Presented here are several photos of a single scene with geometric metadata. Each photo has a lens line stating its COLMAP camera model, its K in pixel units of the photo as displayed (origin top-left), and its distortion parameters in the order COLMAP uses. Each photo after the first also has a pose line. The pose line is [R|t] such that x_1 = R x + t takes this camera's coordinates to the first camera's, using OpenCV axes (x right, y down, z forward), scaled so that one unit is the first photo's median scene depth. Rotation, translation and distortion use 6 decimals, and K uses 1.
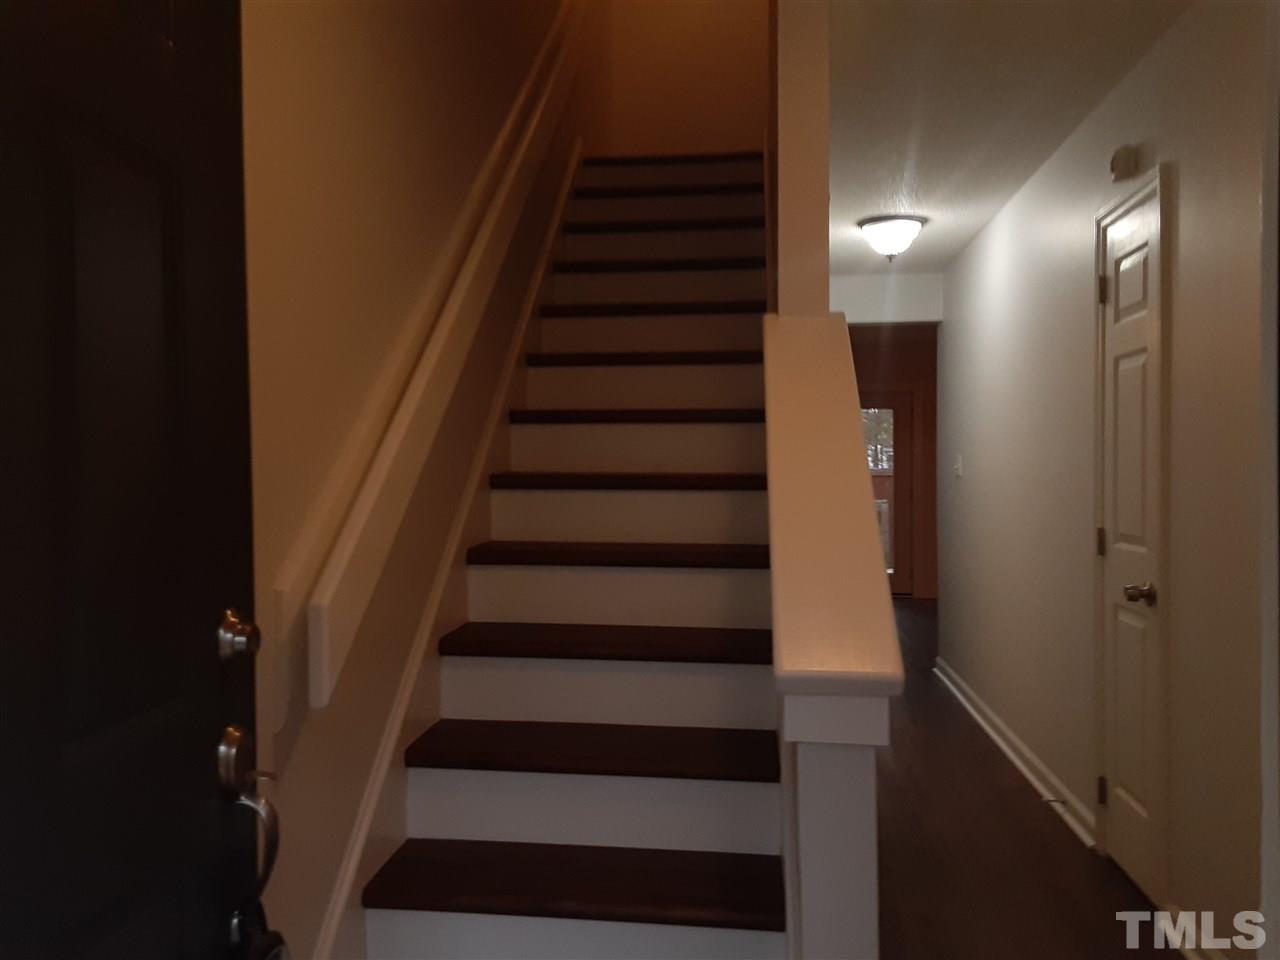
lens RADIAL K [[1028.0, 0, 651.7], [0, 1028.0, 490.4], [0, 0, 1]] dist [0.053946, -0.036225]
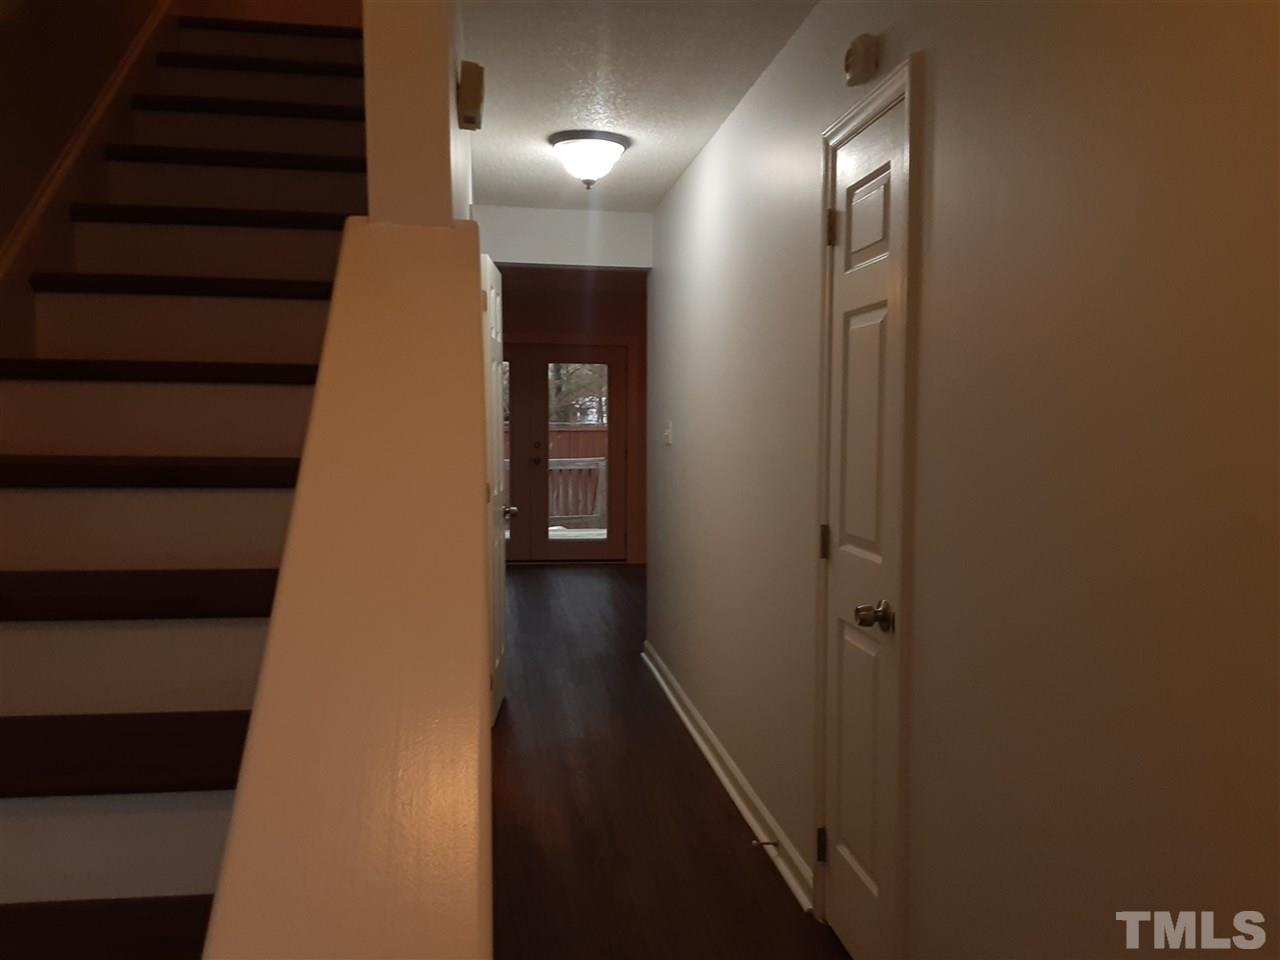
lens RADIAL K [[1028.0, 0, 642.0], [0, 1028.0, 472.8], [0, 0, 1]] dist [0.053946, -0.036225]
pose [[0.967898, -0.001256, 0.251340, 0.091505], [-0.006432, 0.999536, 0.029765, -0.027037], [-0.251260, -0.030426, 0.967441, 0.256541]]
